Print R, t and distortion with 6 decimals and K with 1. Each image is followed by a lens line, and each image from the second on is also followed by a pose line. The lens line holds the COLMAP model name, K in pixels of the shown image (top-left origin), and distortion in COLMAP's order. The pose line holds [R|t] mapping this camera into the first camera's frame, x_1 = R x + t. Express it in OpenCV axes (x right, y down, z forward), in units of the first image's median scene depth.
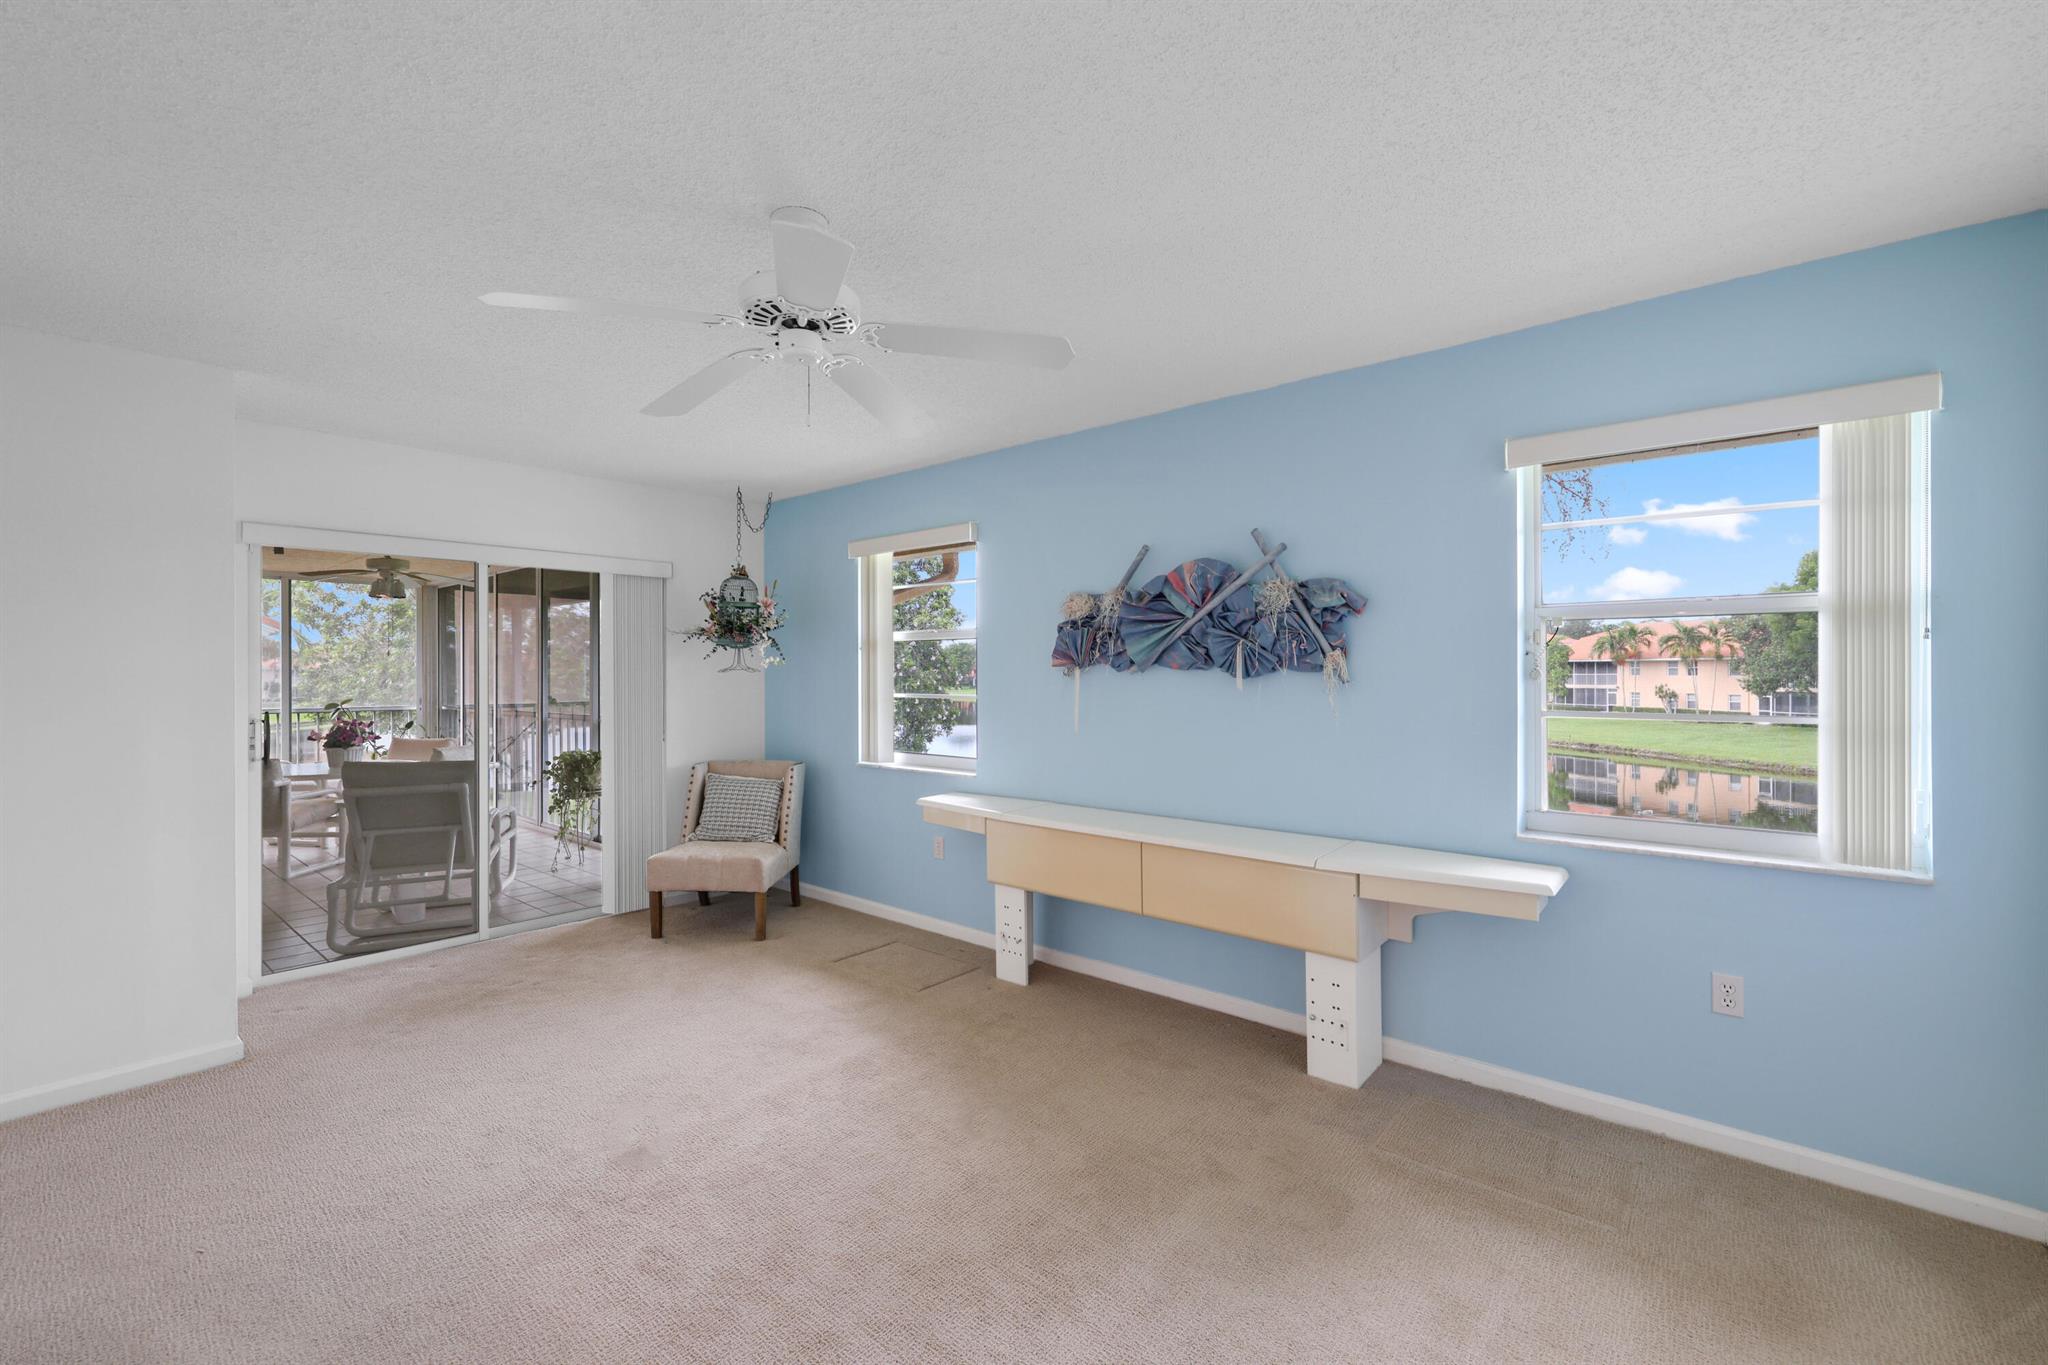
lens RADIAL K [[872.6, 0, 1009.7], [0, 872.6, 676.1], [0, 0, 1]] dist [-0.001193, 0.000597]
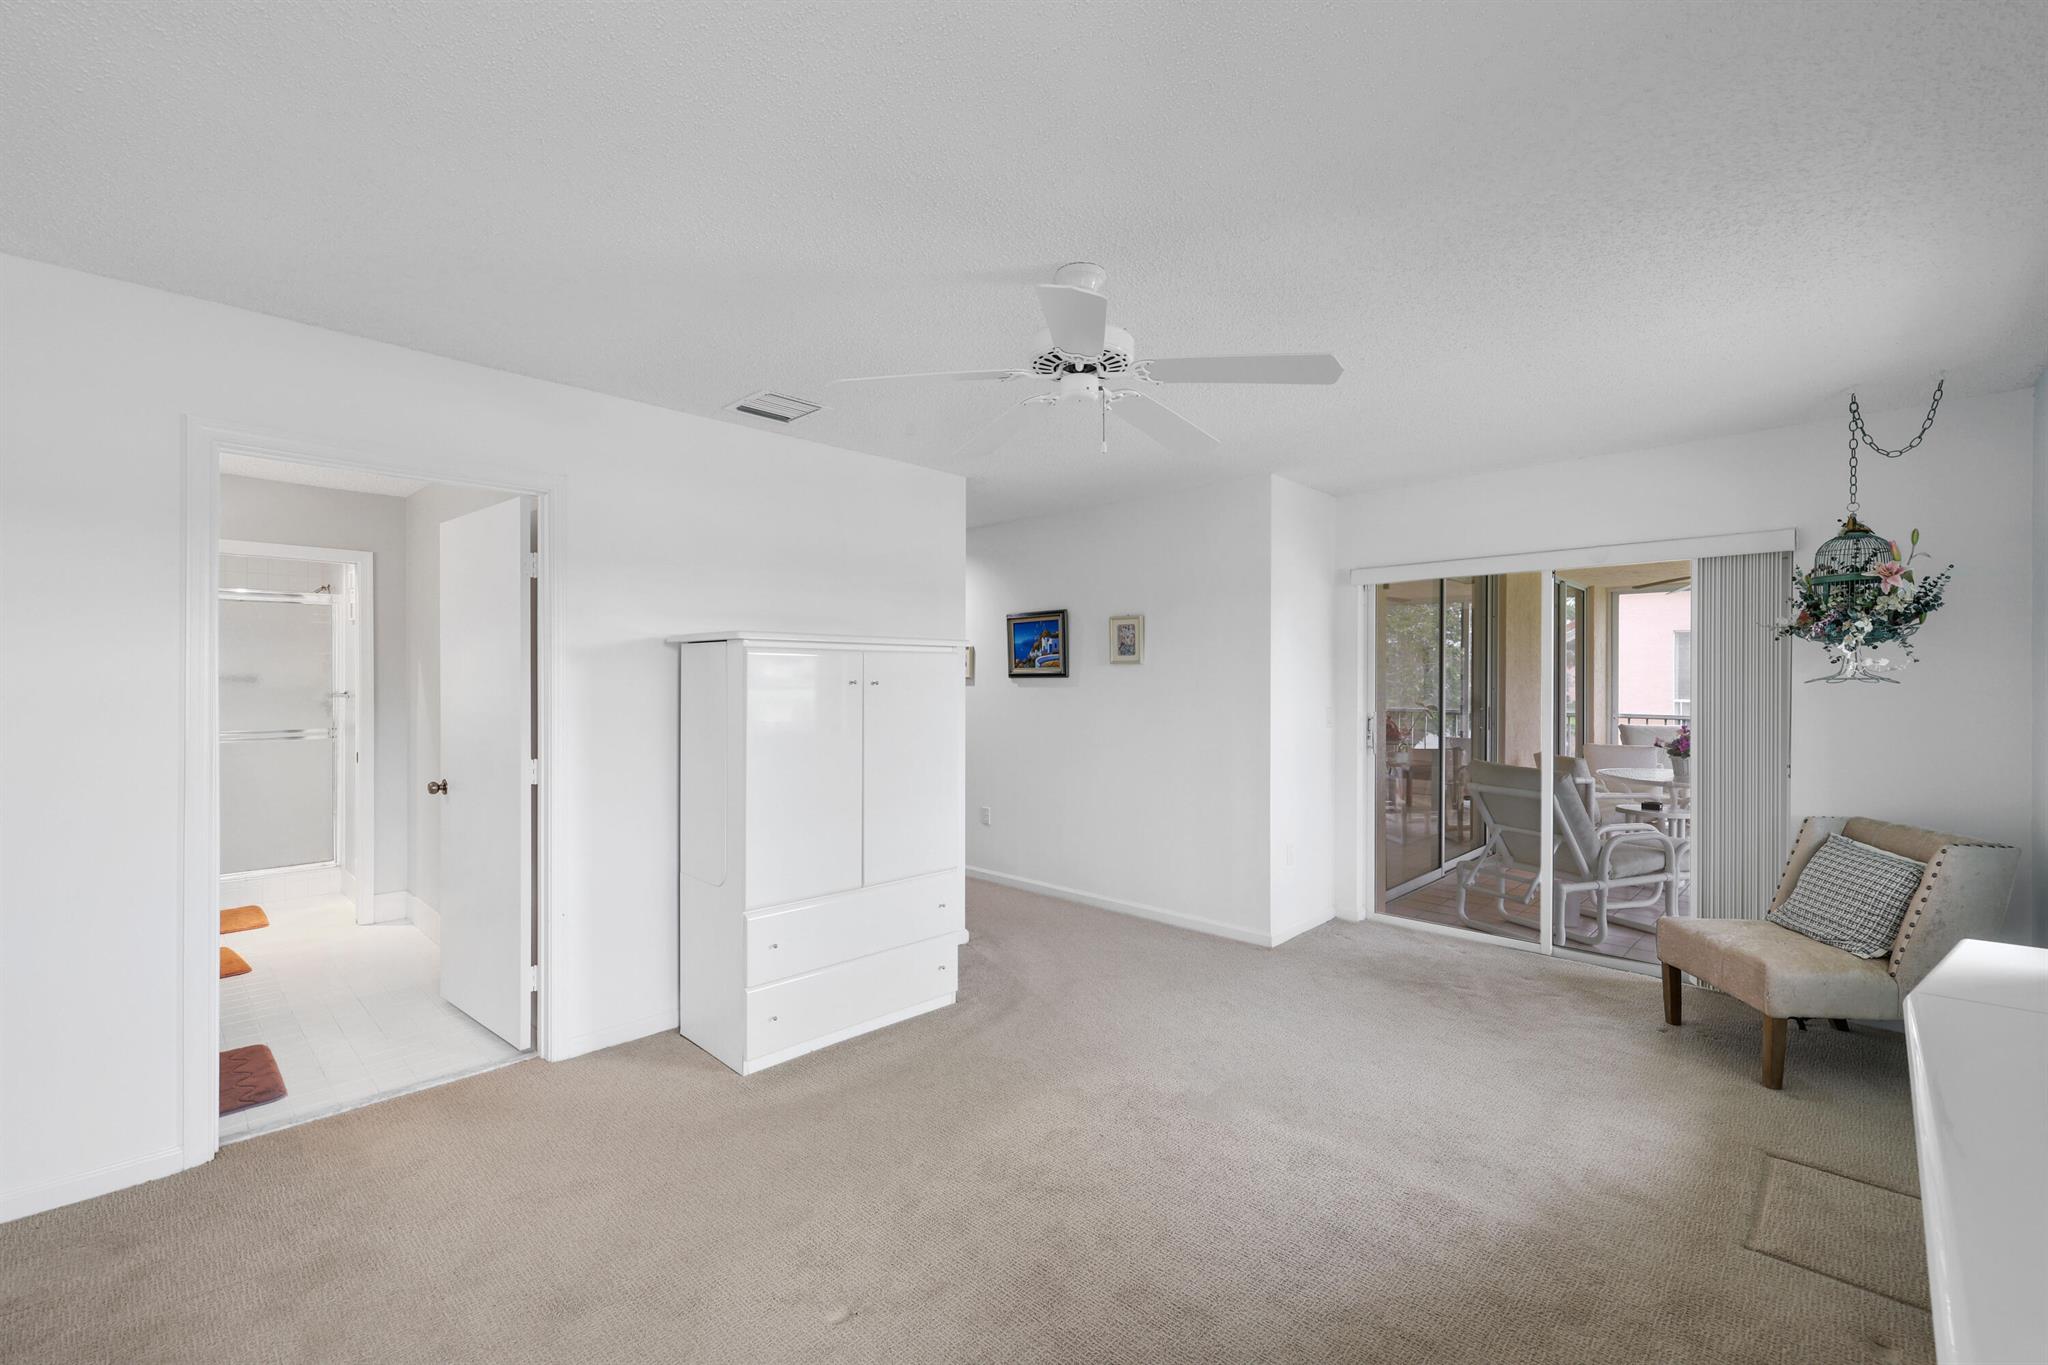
lens RADIAL K [[872.6, 0, 1026.6], [0, 872.6, 691.3], [0, 0, 1]] dist [-0.001193, 0.000597]
pose [[-0.067157, 0.015262, -0.997626, 0.472048], [-0.004130, 0.999870, 0.015574, -0.007472], [0.997734, 0.005166, -0.067085, 0.551017]]
